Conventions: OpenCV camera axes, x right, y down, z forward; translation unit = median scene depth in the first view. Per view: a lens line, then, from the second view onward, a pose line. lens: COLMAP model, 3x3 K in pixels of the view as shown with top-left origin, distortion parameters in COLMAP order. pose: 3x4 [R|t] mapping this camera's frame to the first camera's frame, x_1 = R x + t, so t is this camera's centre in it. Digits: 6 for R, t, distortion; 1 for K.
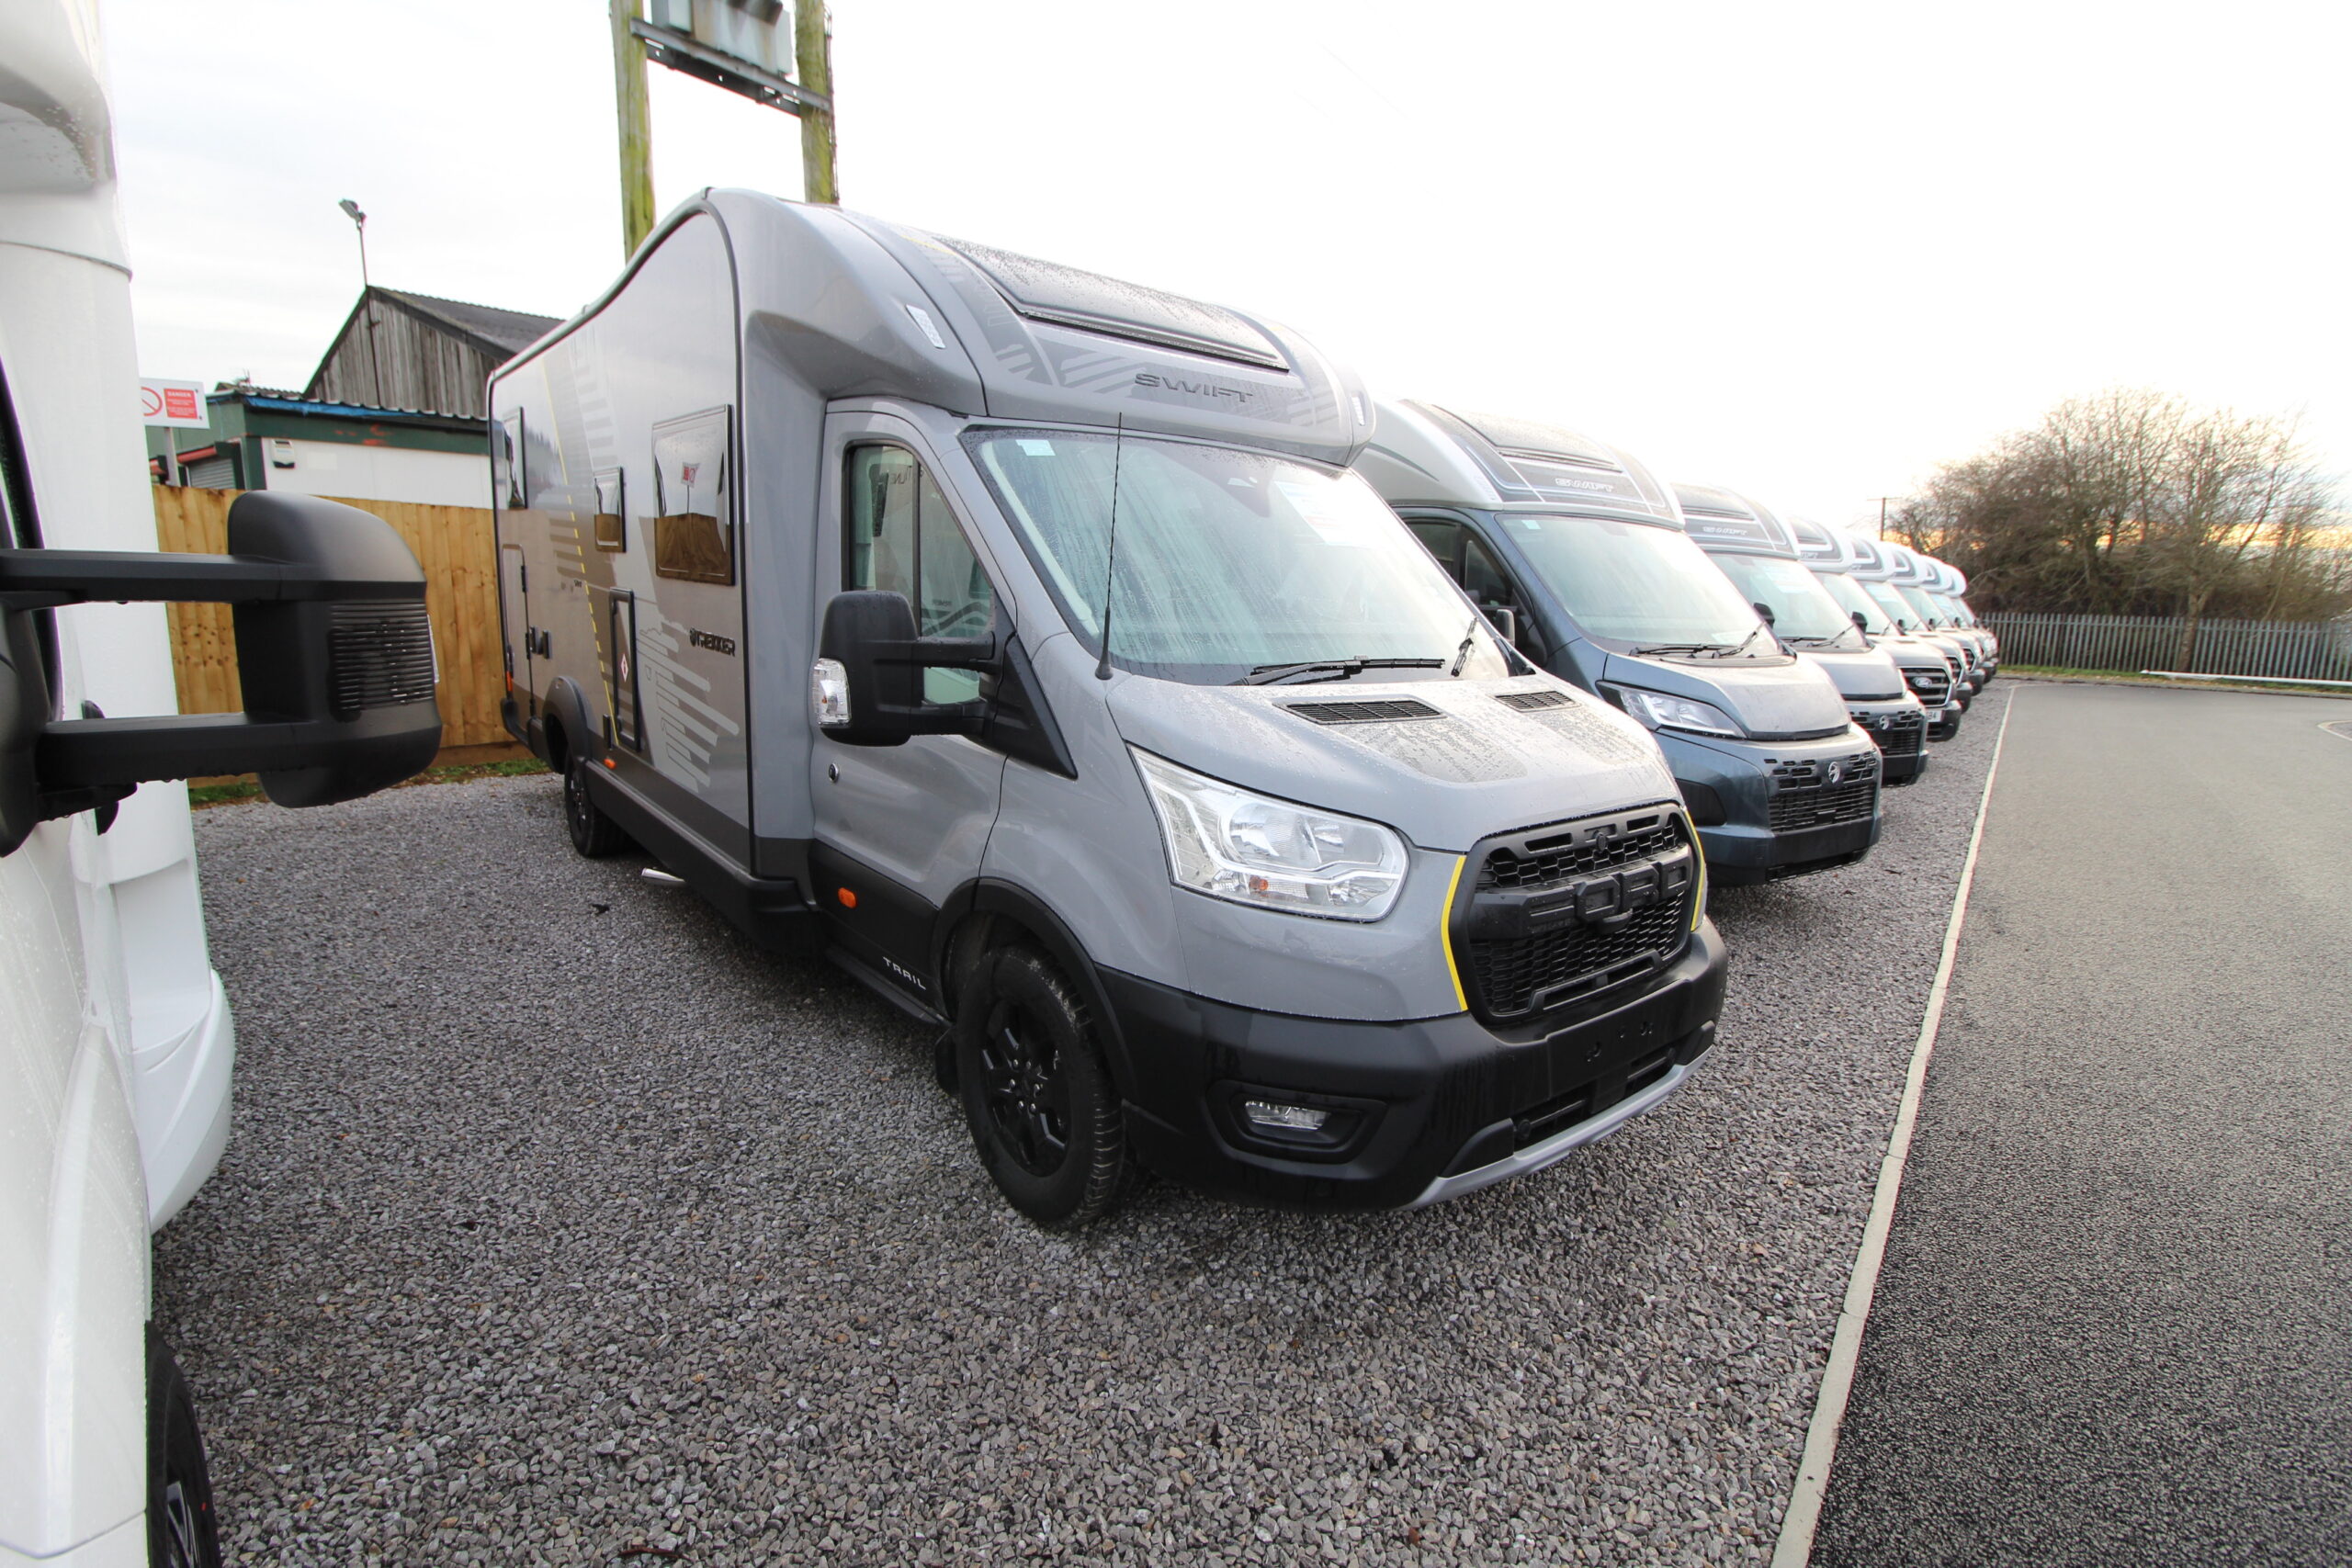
lens RADIAL K [[1104.7, 0, 1188.0], [0, 1104.7, 781.5], [0, 0, 1]] dist [-0.015274, -0.000131]
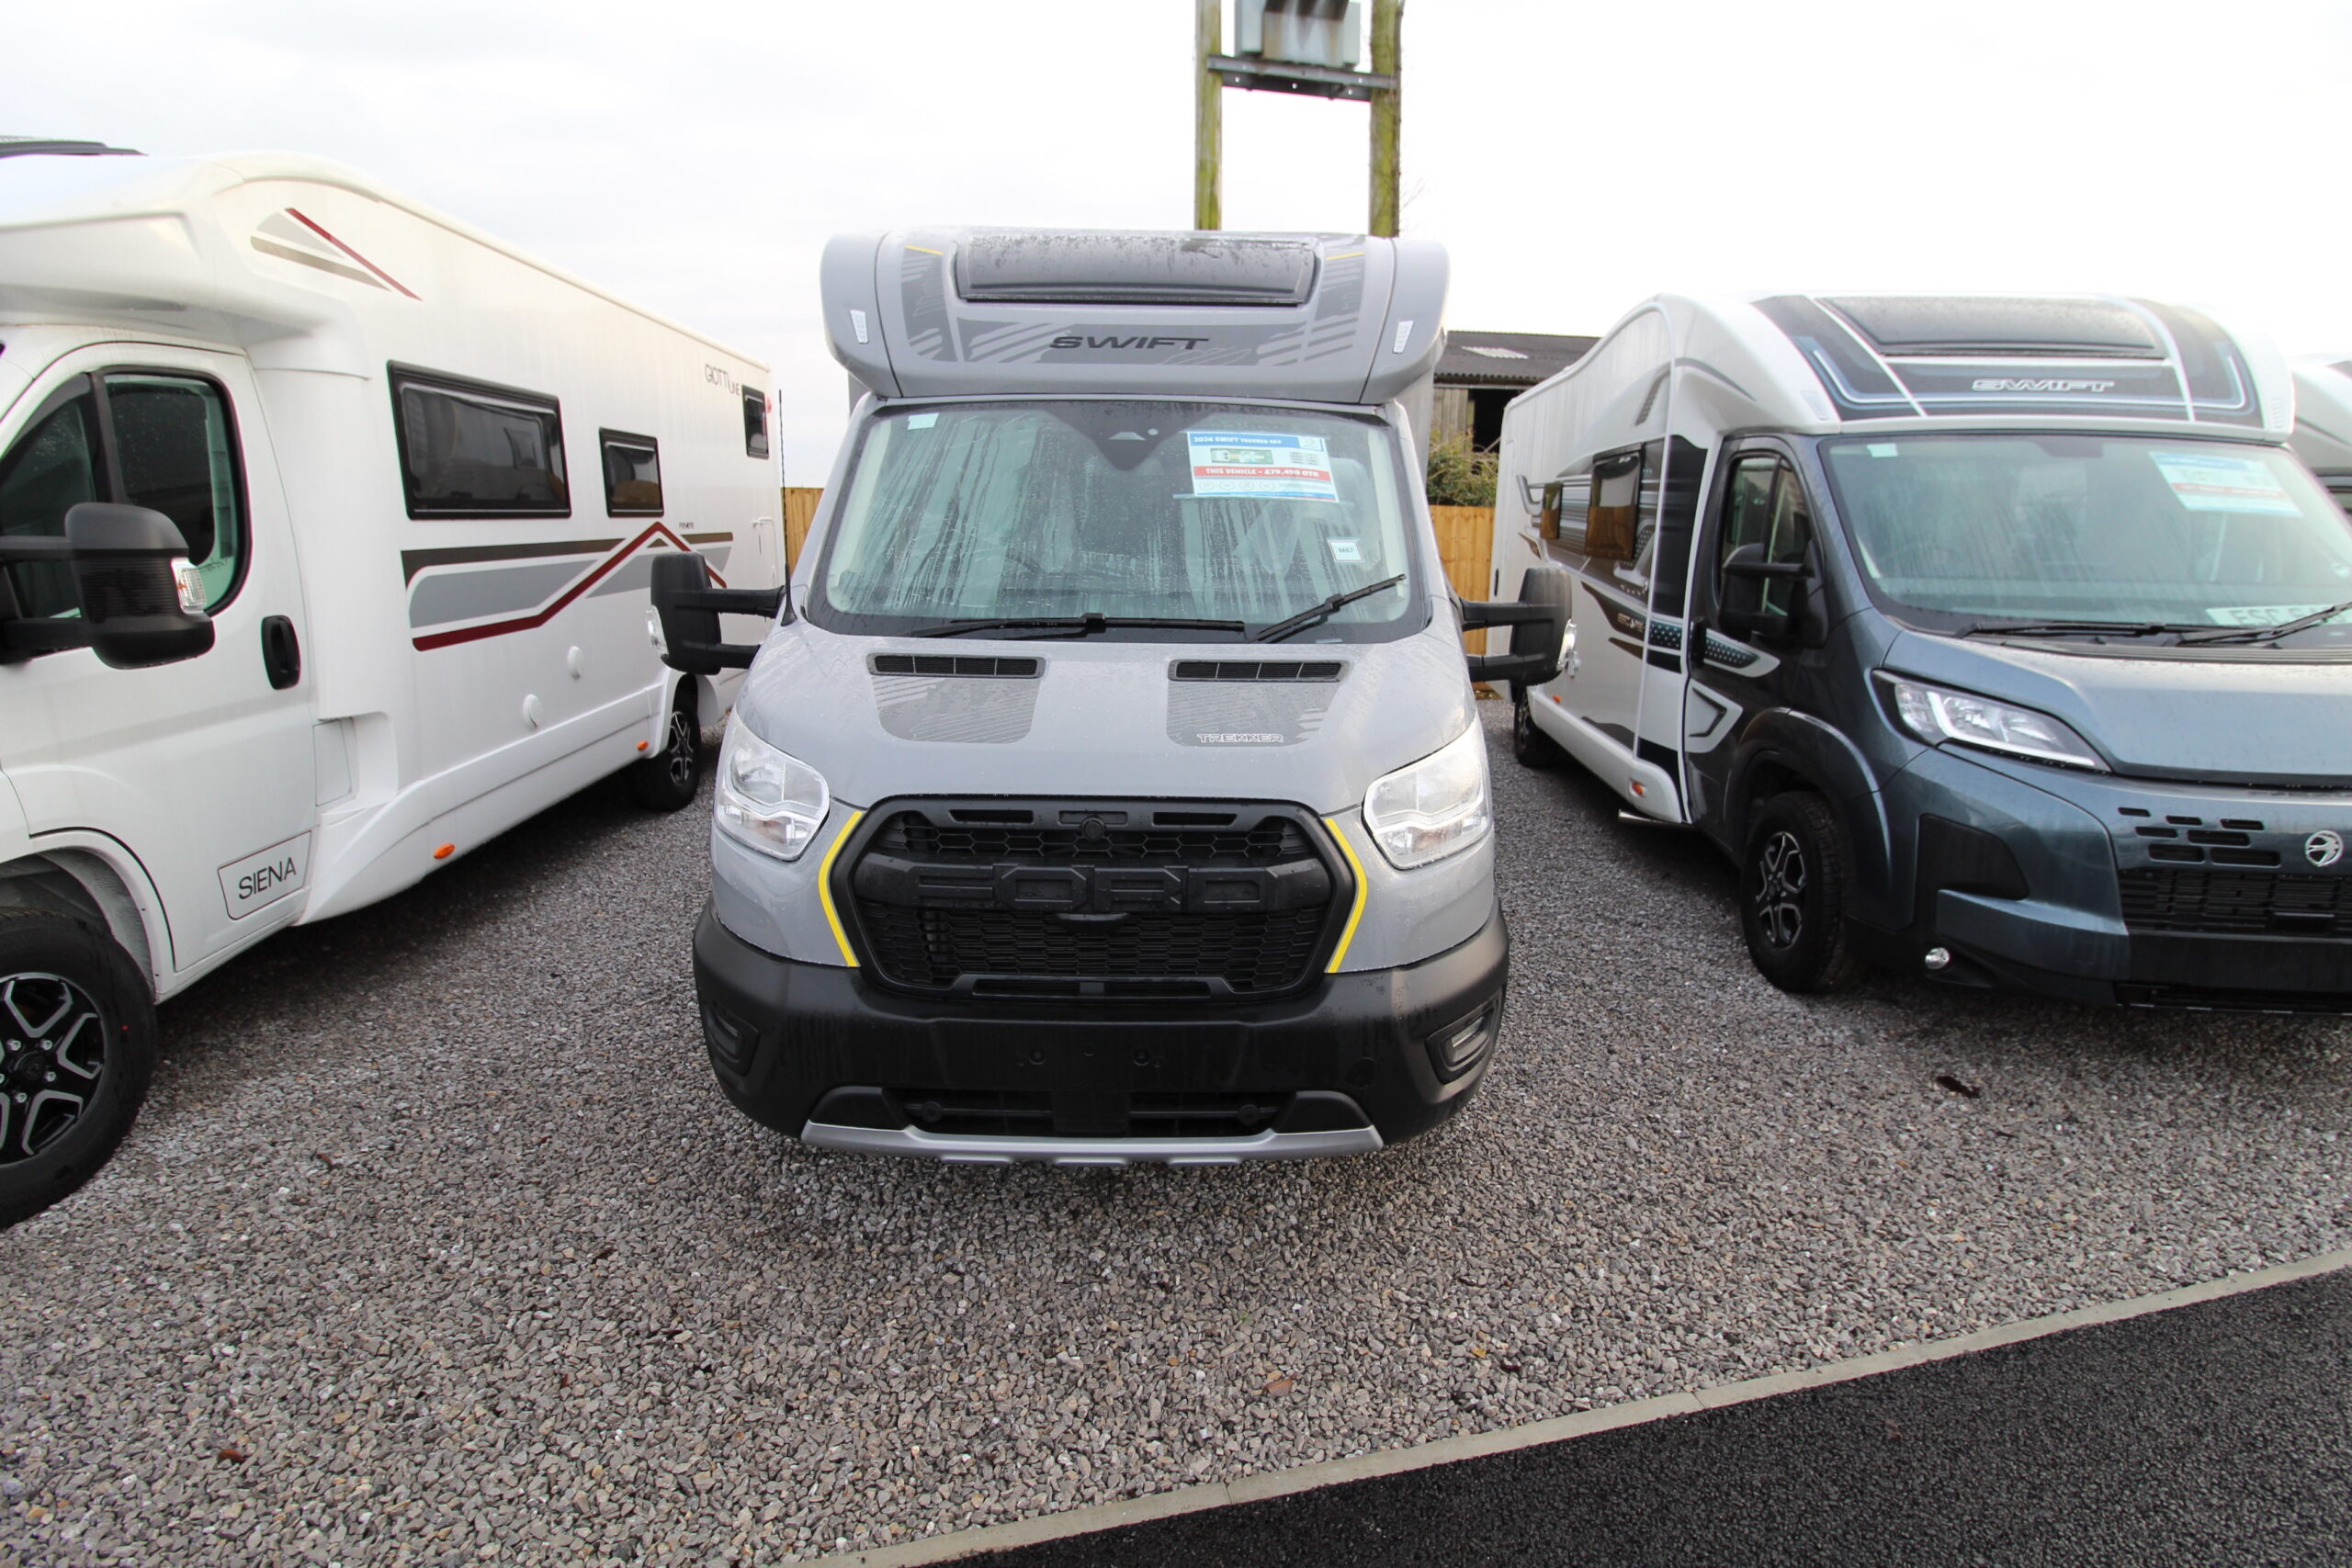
lens RADIAL K [[1104.7, 0, 1186.9], [0, 1104.7, 777.3], [0, 0, 1]] dist [-0.015274, -0.000131]
pose [[0.774101, 0.109917, -0.623447, 0.479537], [-0.096286, 0.993796, 0.055658, -0.020251], [0.625697, 0.016944, 0.779882, 0.183788]]
